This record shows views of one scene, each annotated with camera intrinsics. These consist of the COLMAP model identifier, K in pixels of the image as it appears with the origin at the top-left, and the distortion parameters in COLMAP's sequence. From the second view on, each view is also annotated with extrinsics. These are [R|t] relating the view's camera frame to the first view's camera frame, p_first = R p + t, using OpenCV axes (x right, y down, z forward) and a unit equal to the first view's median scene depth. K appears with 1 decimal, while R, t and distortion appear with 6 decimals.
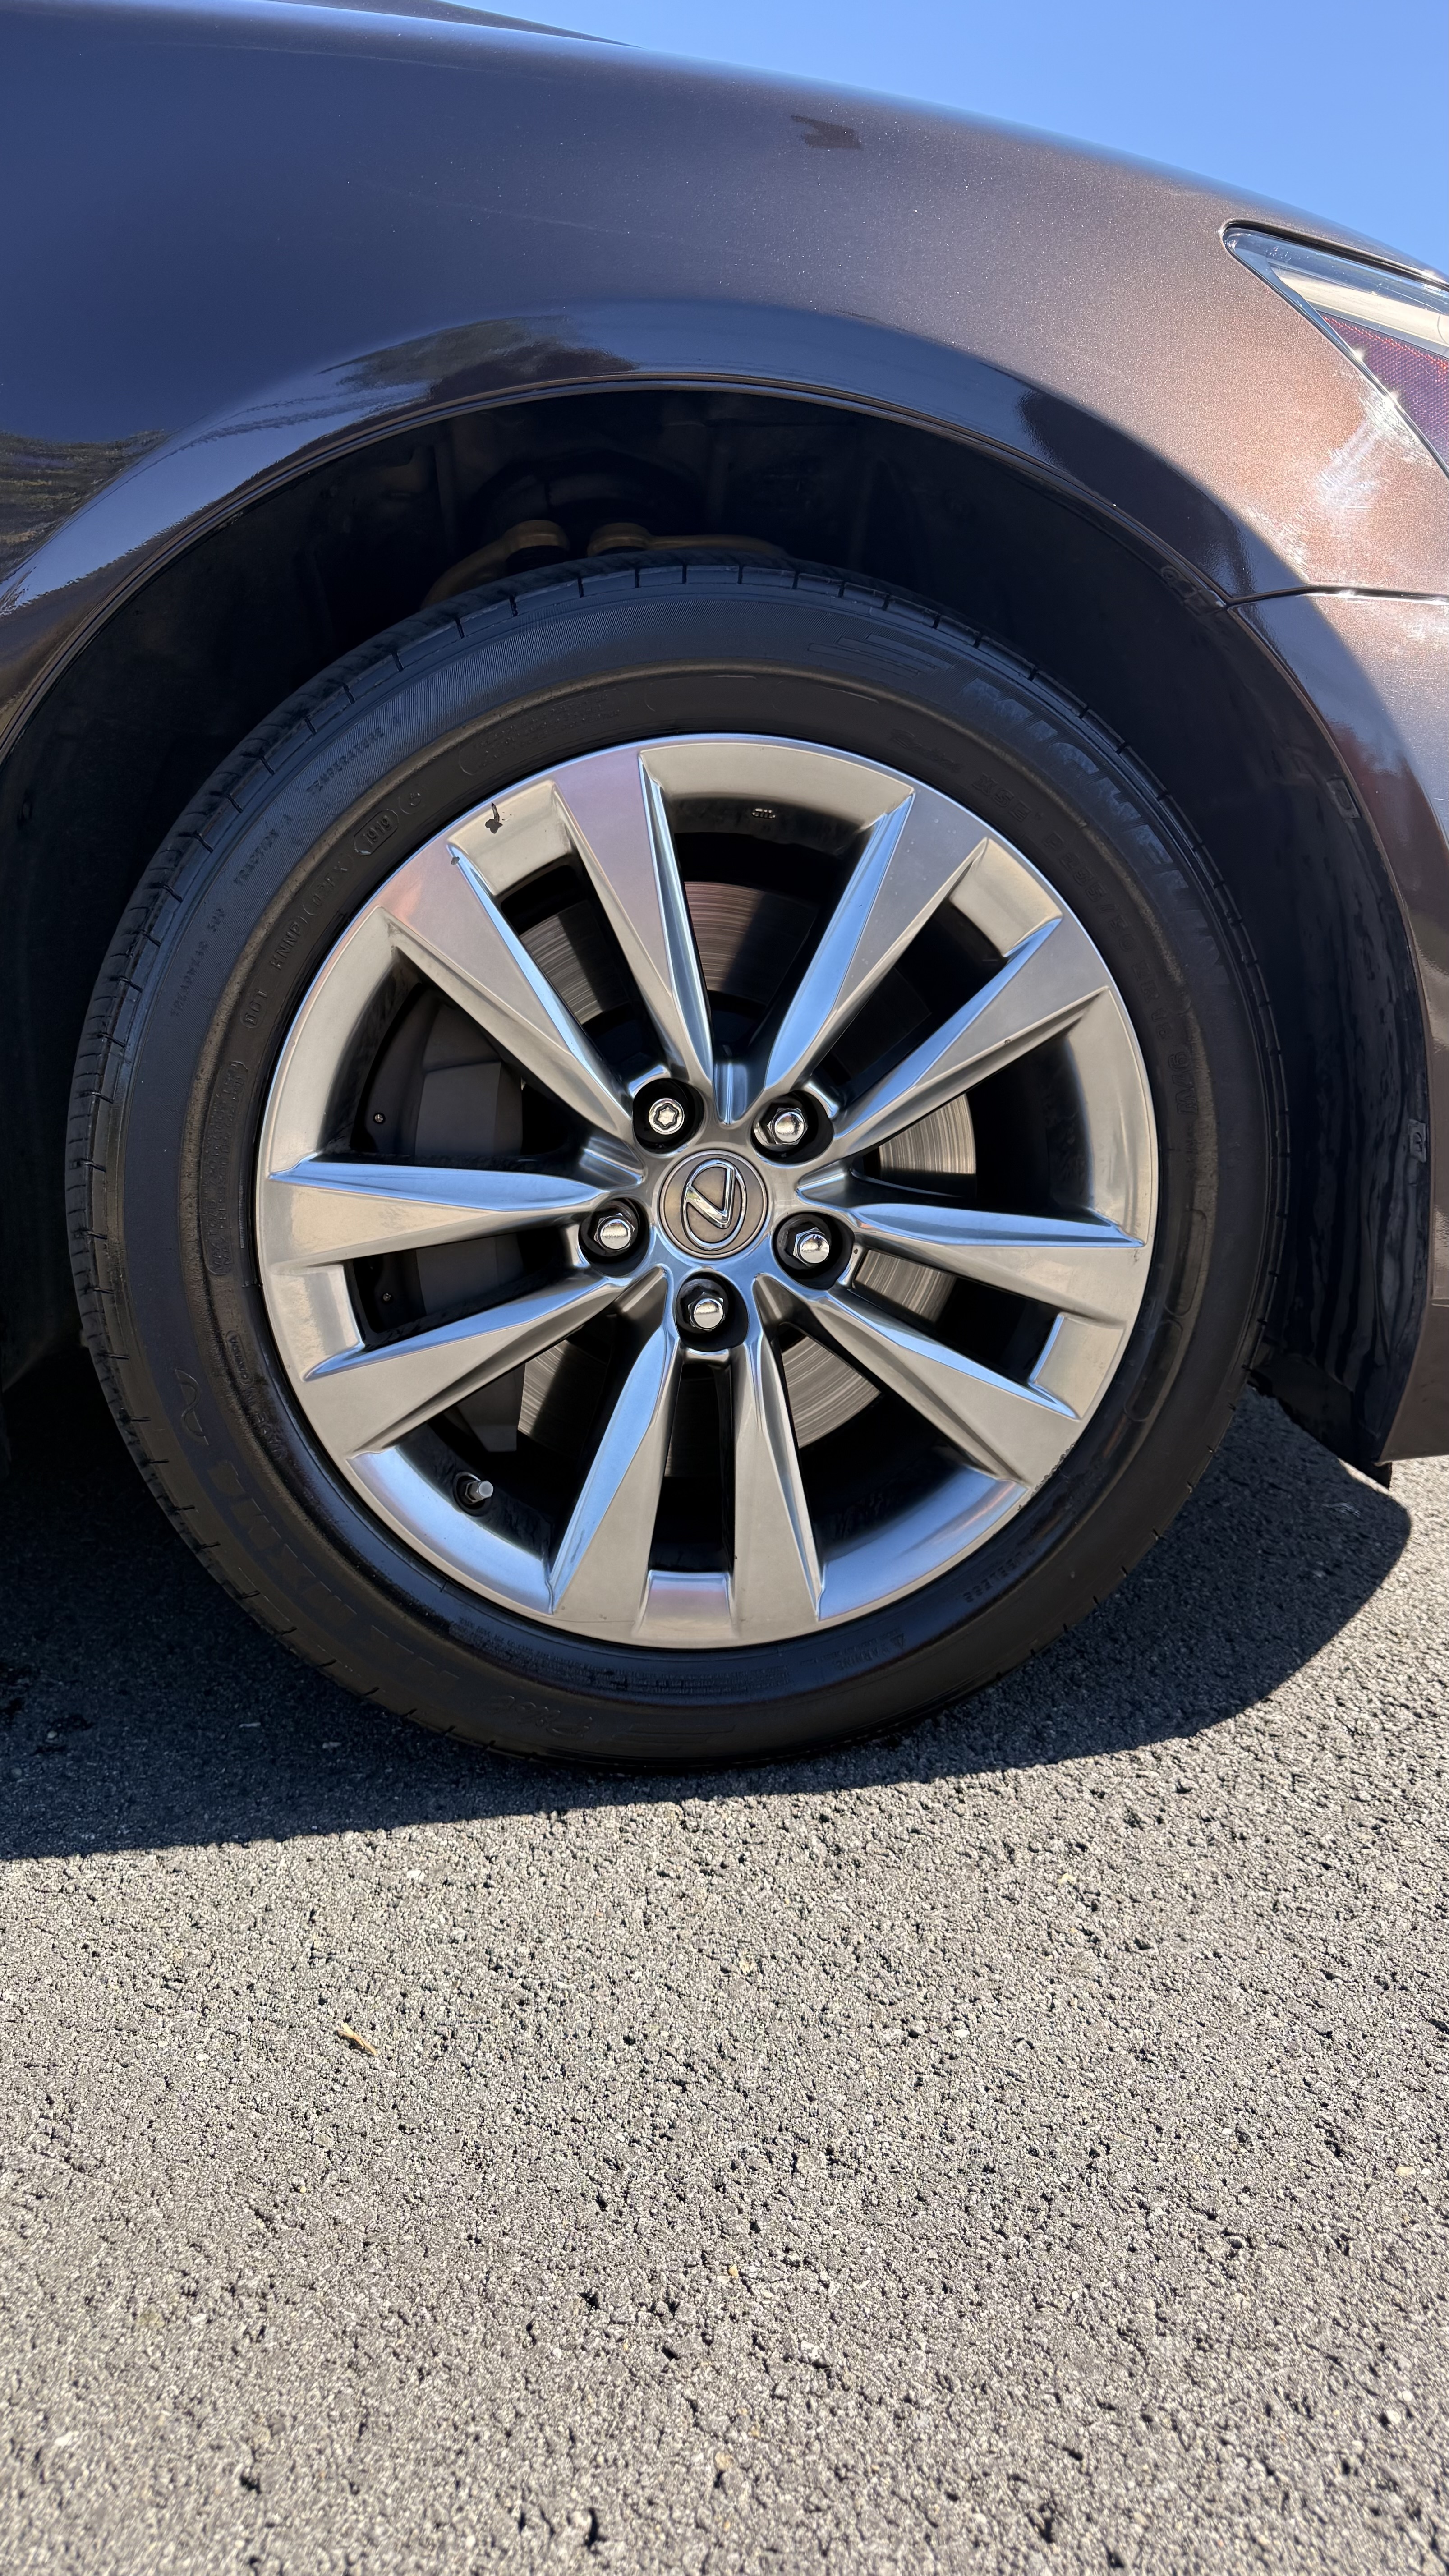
lens RADIAL K [[1847.8, 0, 725.7], [0, 1847.8, 1288.9], [0, 0, 1]] dist [0.002057, -0.001926]
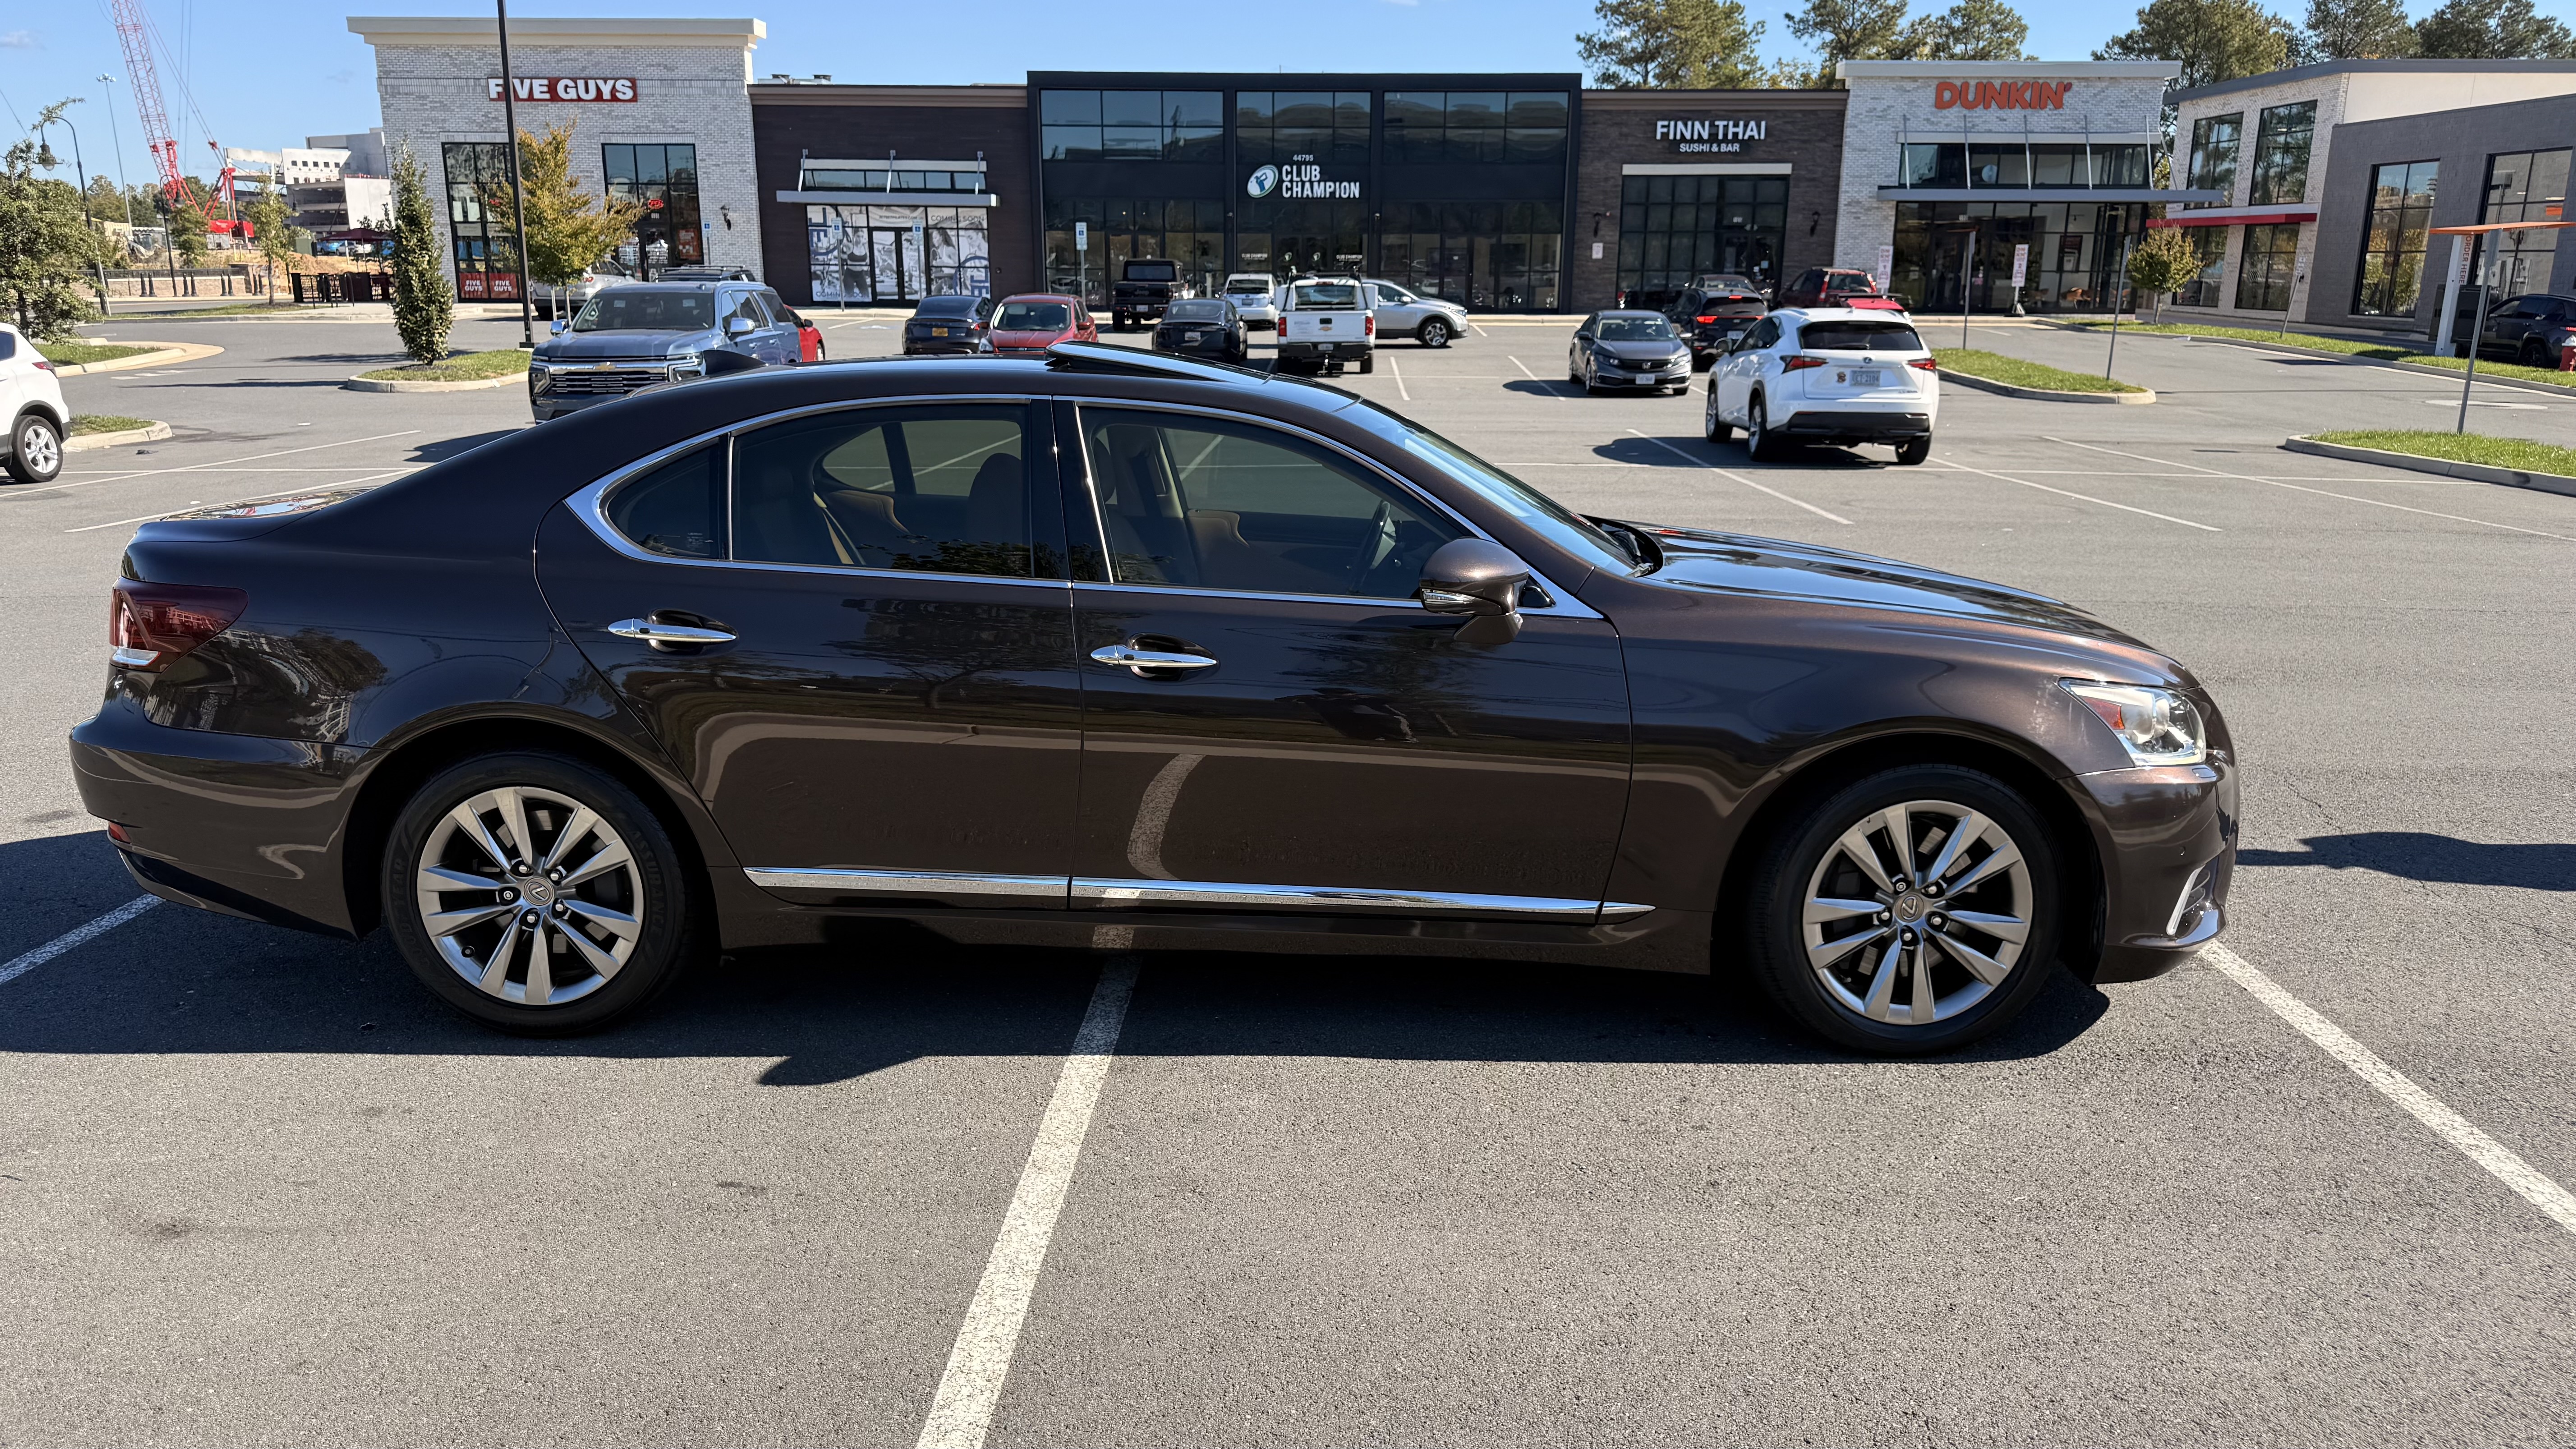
lens RADIAL K [[1847.8, 0, 1279.2], [0, 1847.8, 733.4], [0, 0, 1]] dist [0.002057, -0.001926]
pose [[0.990938, 0.036219, -0.129345, -0.819368], [-0.036408, 0.999337, 0.000899, -0.362254], [0.129292, 0.003819, 0.991599, -2.959284]]
